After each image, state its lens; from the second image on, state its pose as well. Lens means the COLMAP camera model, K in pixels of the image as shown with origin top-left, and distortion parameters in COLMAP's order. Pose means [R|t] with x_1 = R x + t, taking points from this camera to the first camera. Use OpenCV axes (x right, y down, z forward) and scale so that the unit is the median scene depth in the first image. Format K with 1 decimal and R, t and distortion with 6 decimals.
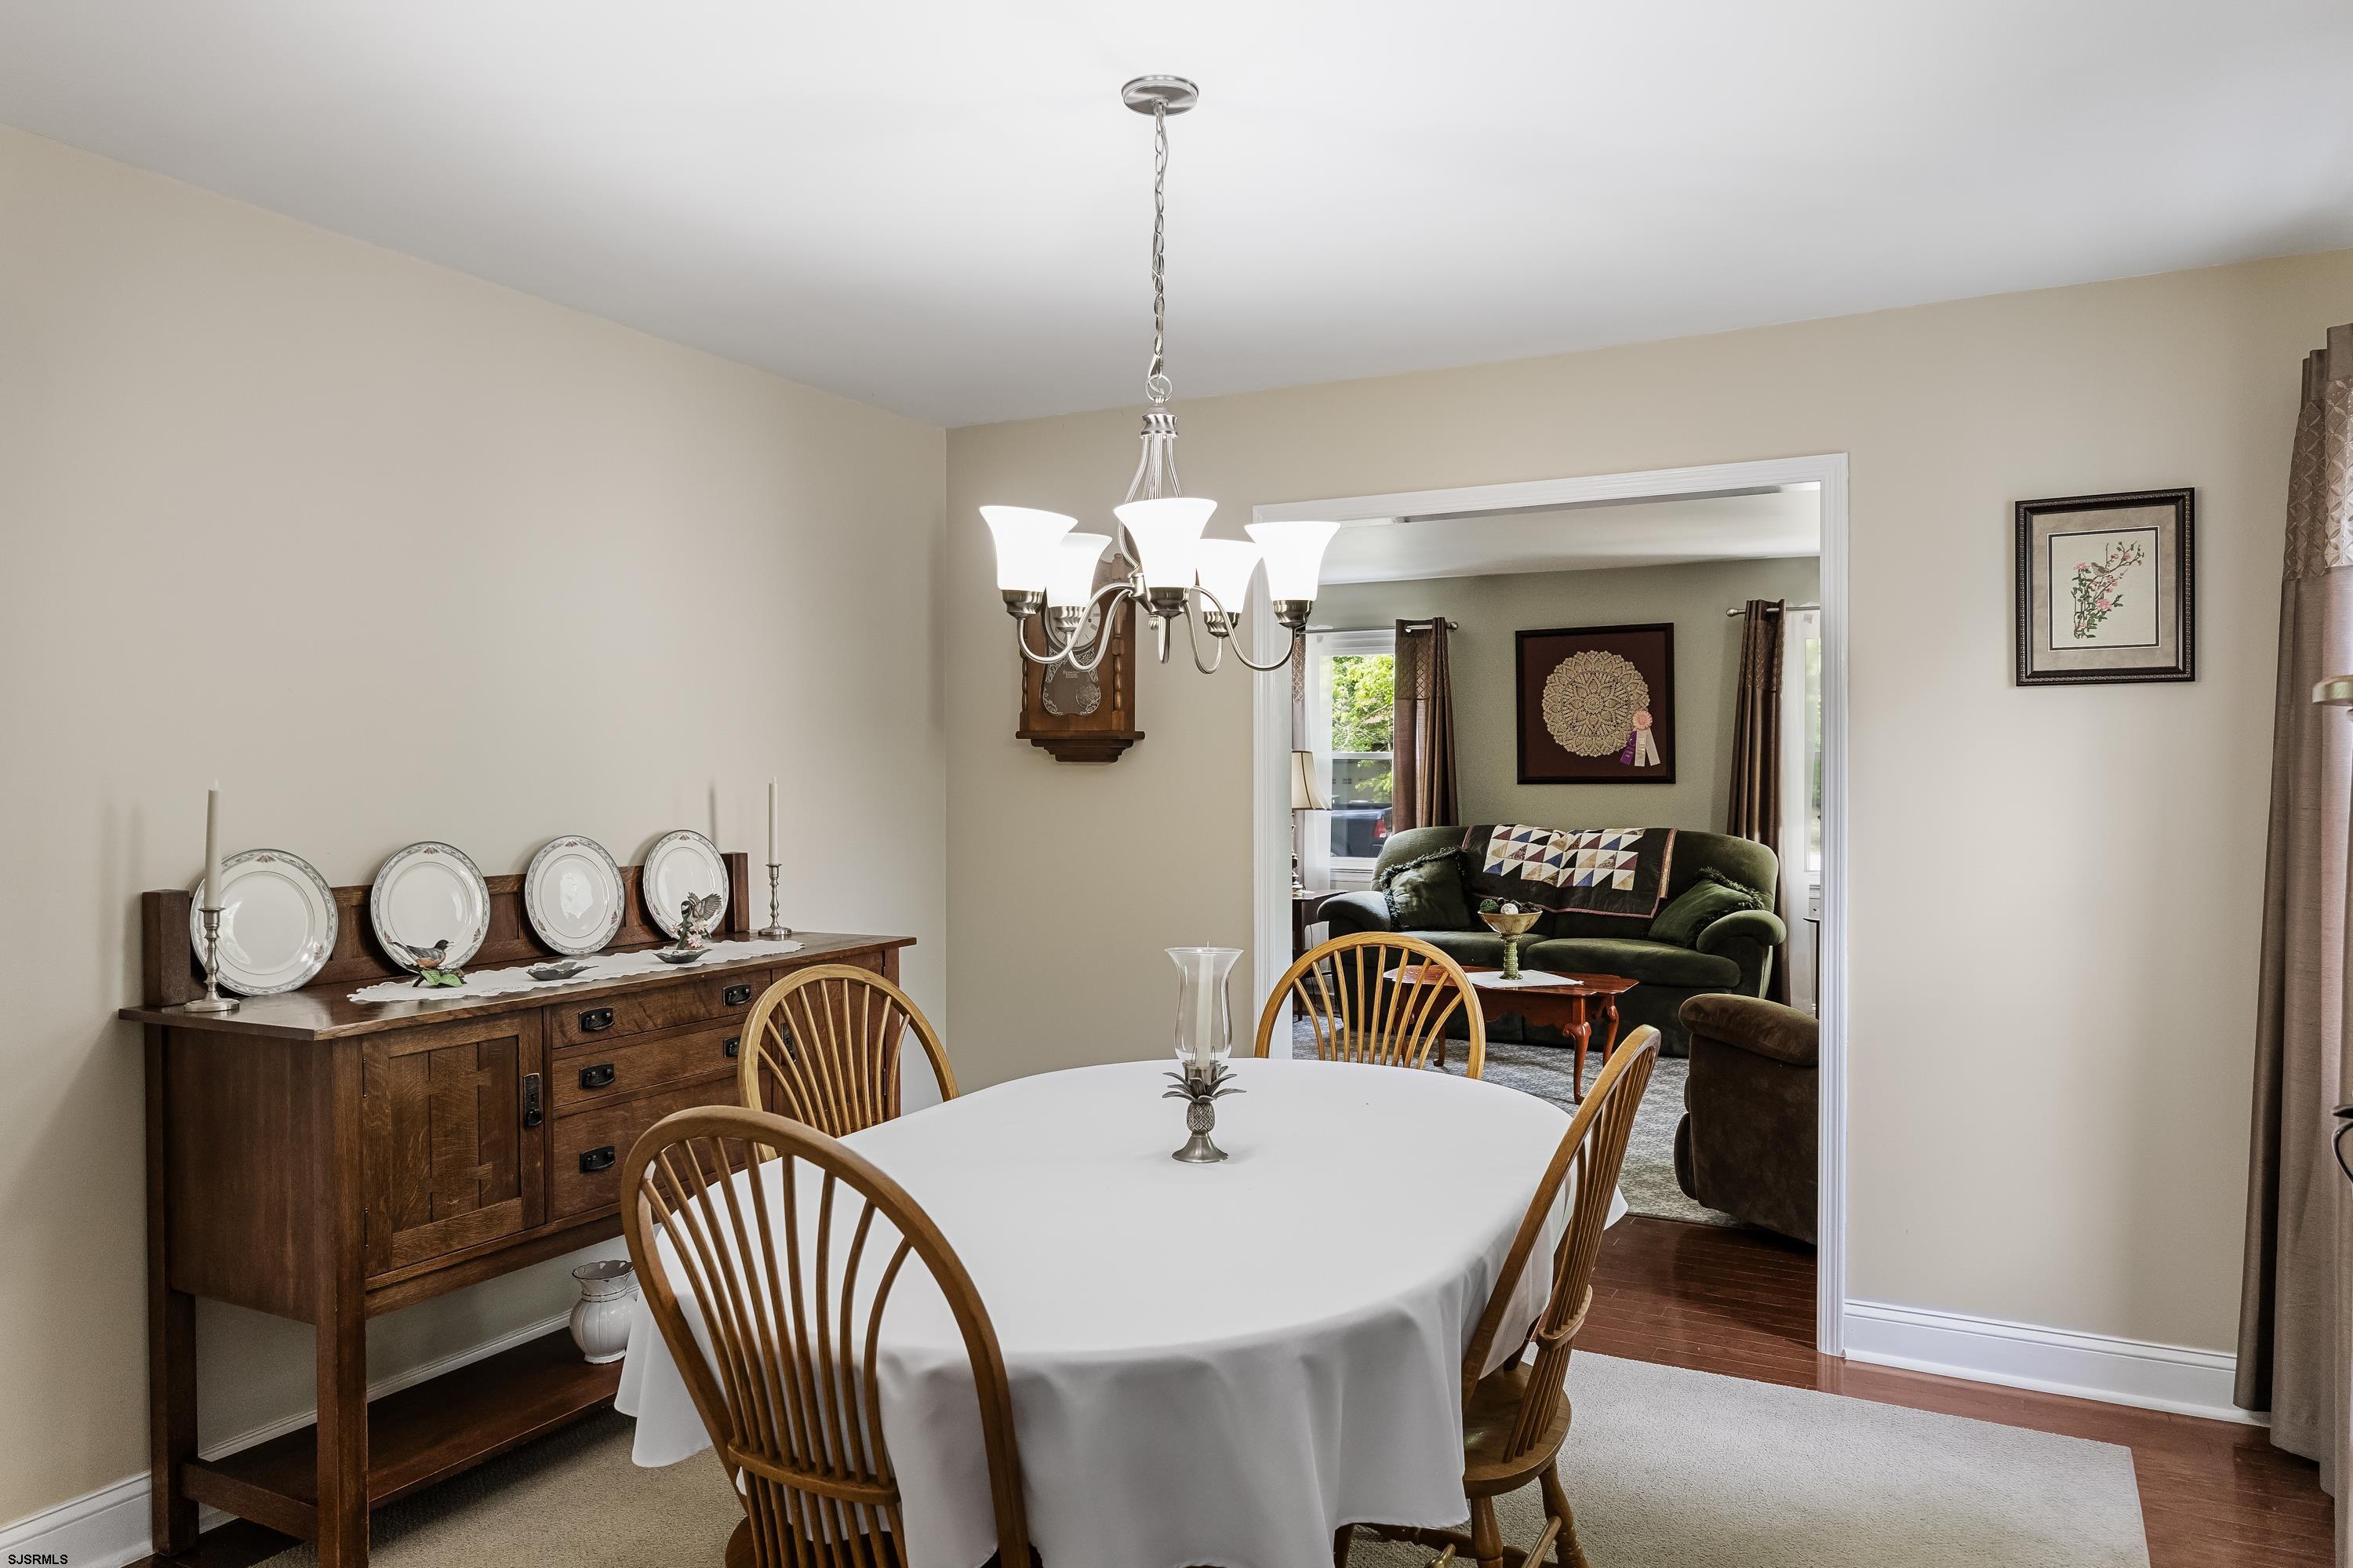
lens RADIAL K [[1570.6, 0, 1161.9], [0, 1570.6, 769.3], [0, 0, 1]] dist [-0.003279, -0.001130]
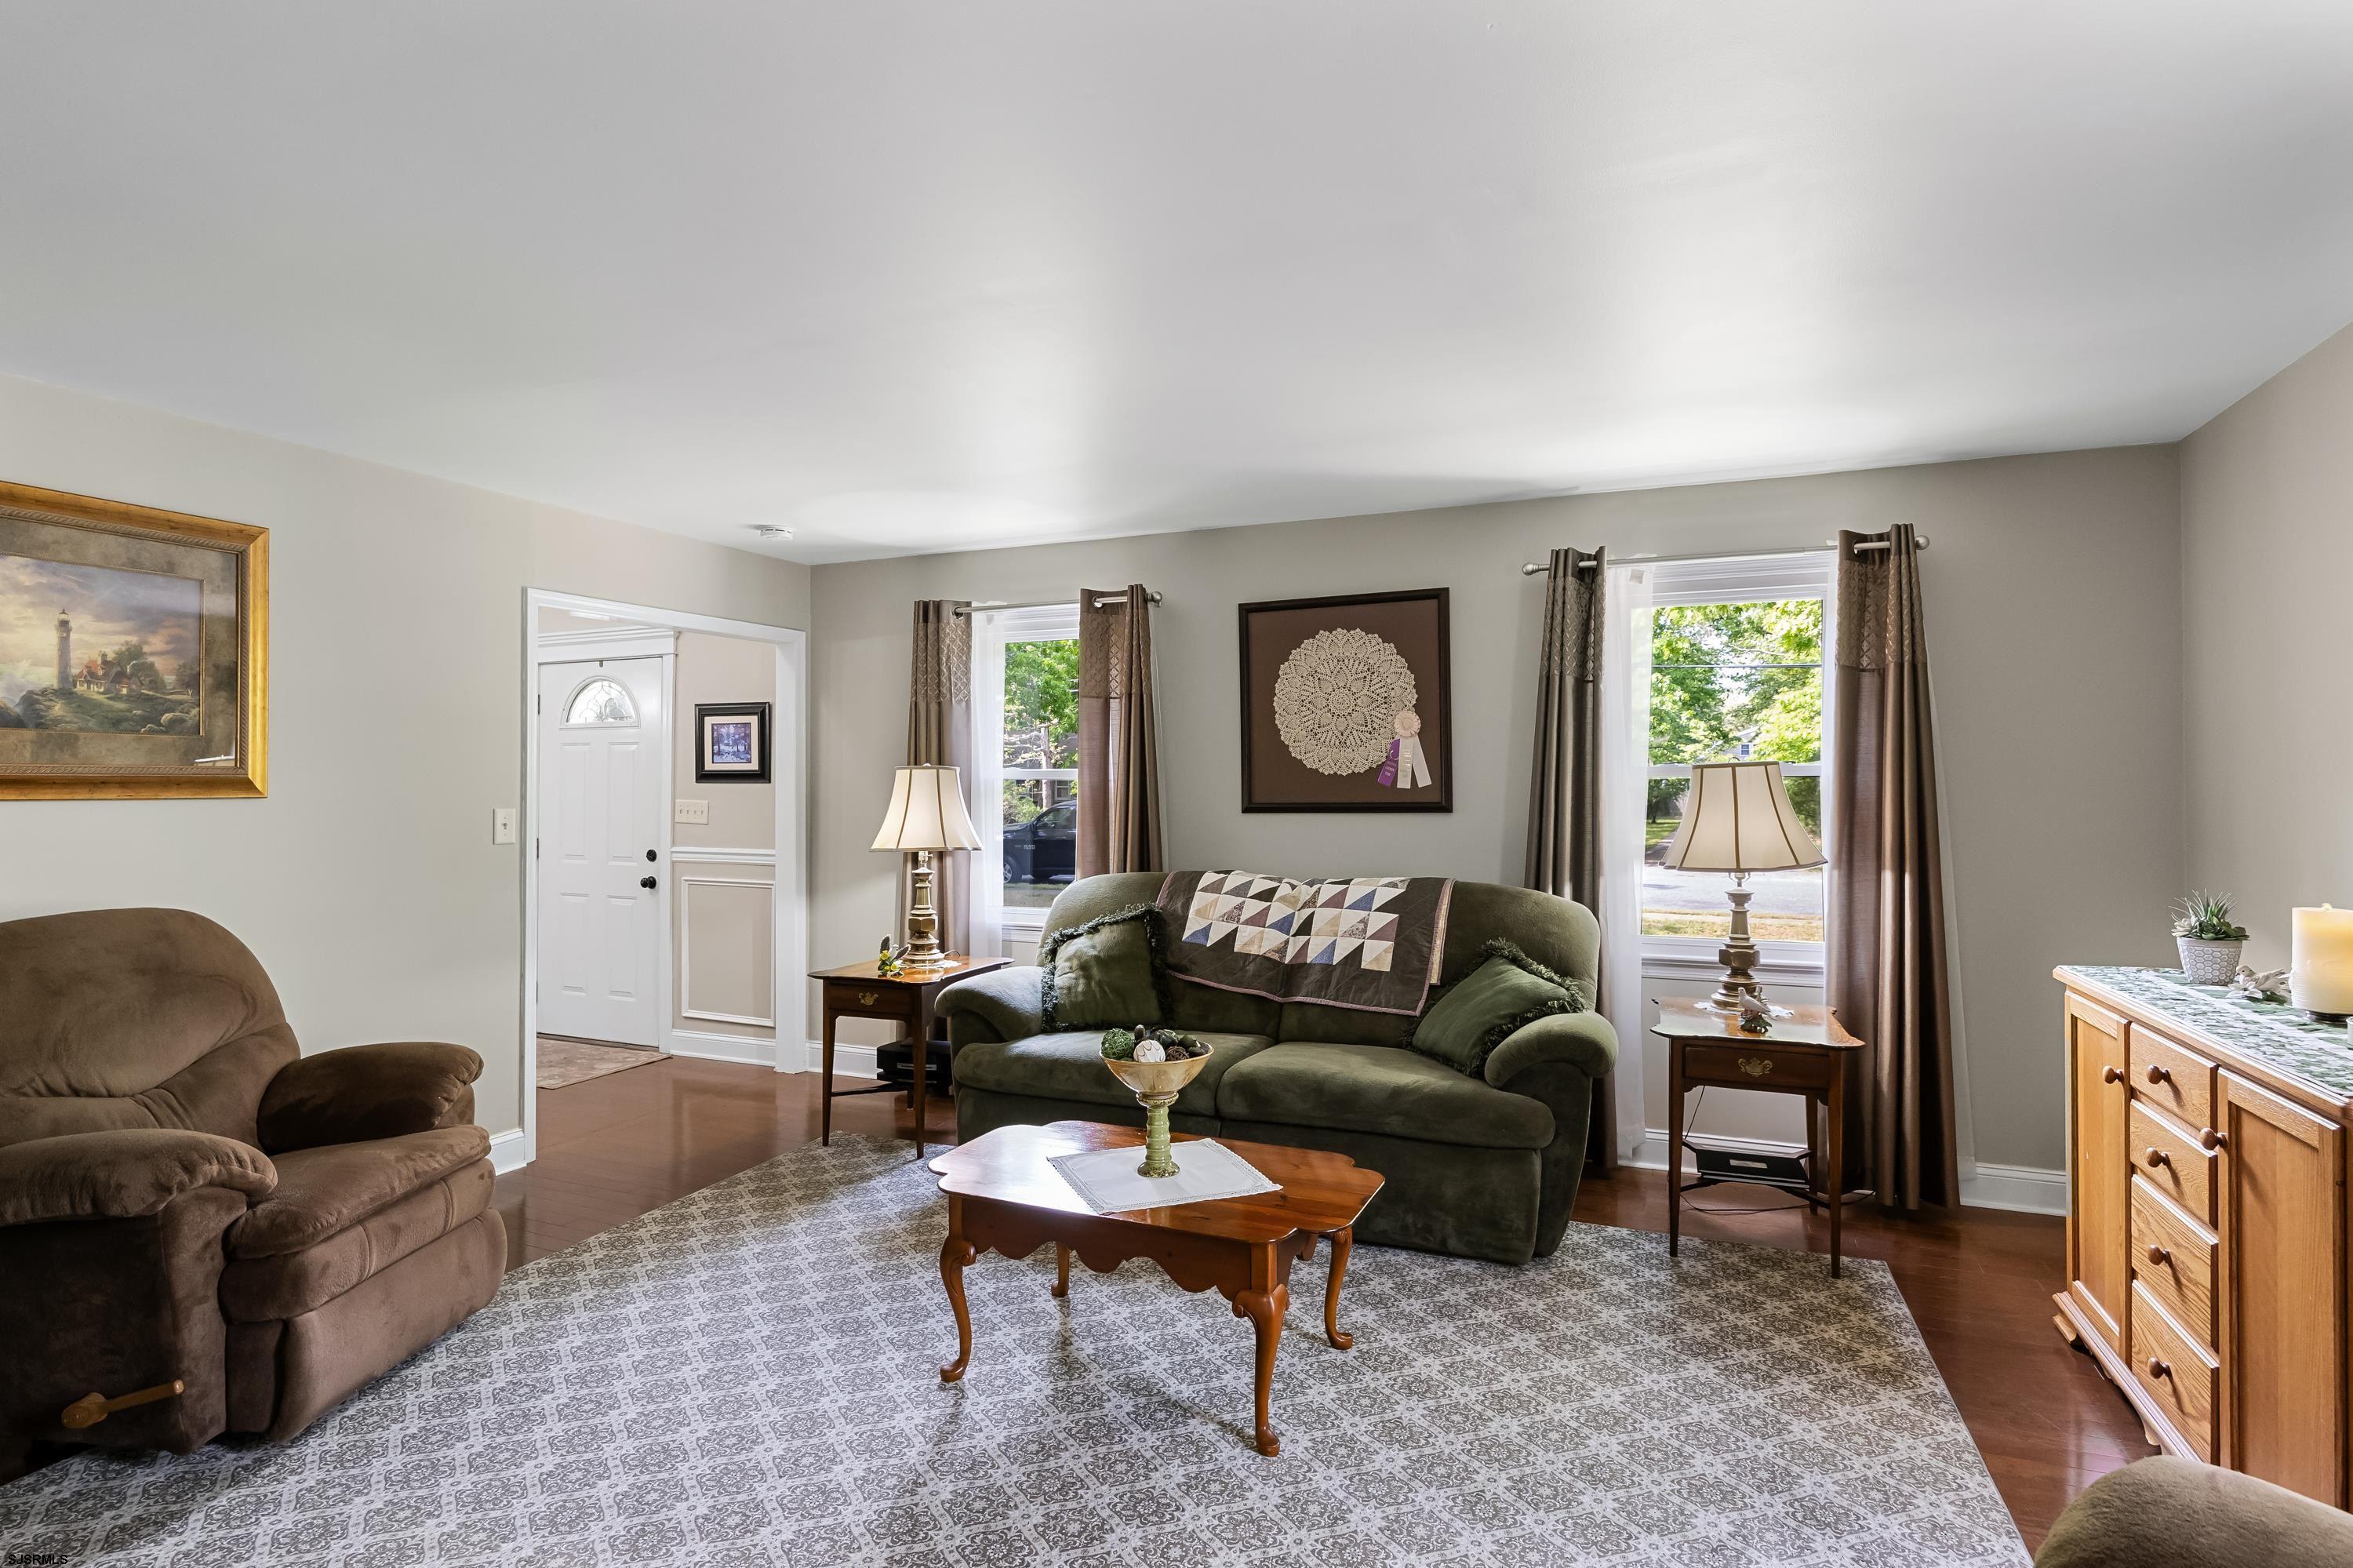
lens RADIAL K [[1196.1, 0, 1171.8], [0, 1196.1, 776.5], [0, 0, 1]] dist [-0.017411, 0.001813]
pose [[0.996802, 0.001259, 0.079901, 0.159392], [-0.000145, 0.999903, -0.013939, 0.000200], [-0.079911, 0.013883, 0.996705, 0.477491]]
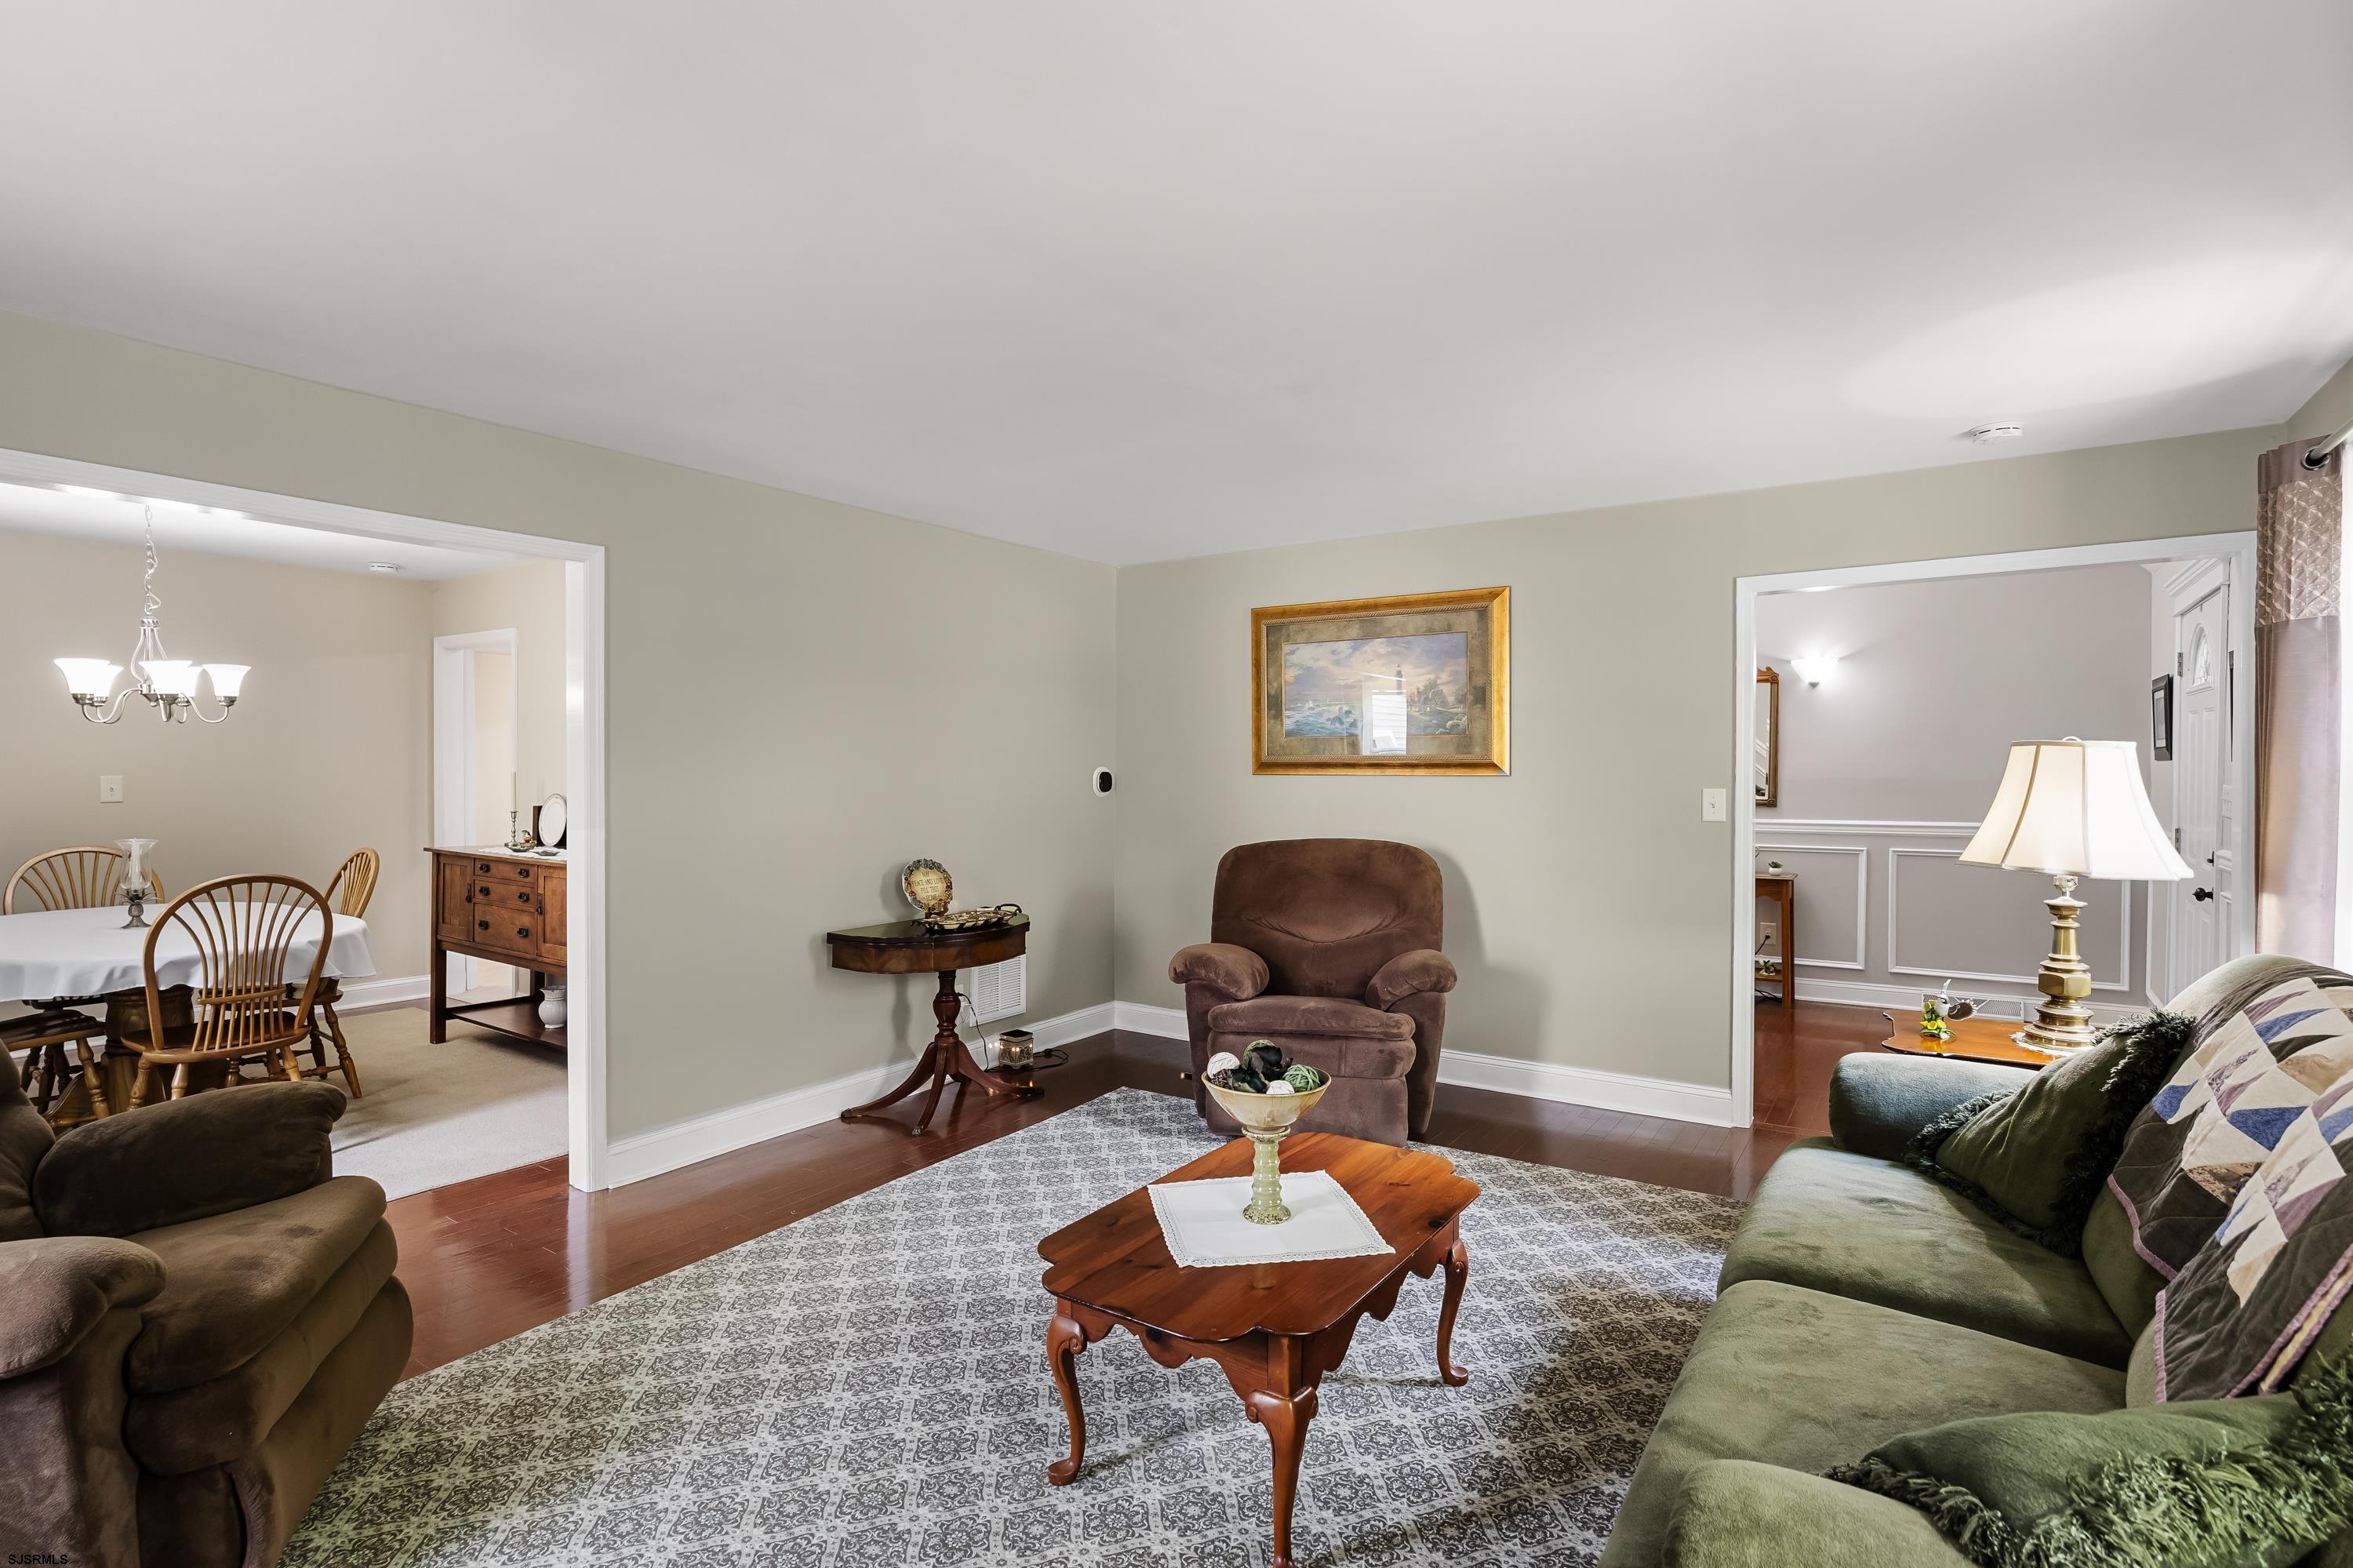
lens RADIAL K [[1118.2, 0, 1175.7], [0, 1118.2, 773.3], [0, 0, 1]] dist [-0.011127, 0.000046]
pose [[-0.106055, 0.012194, -0.994285, 0.418964], [-0.004428, 0.999909, 0.012736, -0.005025], [0.994350, 0.005754, -0.105992, 0.776351]]
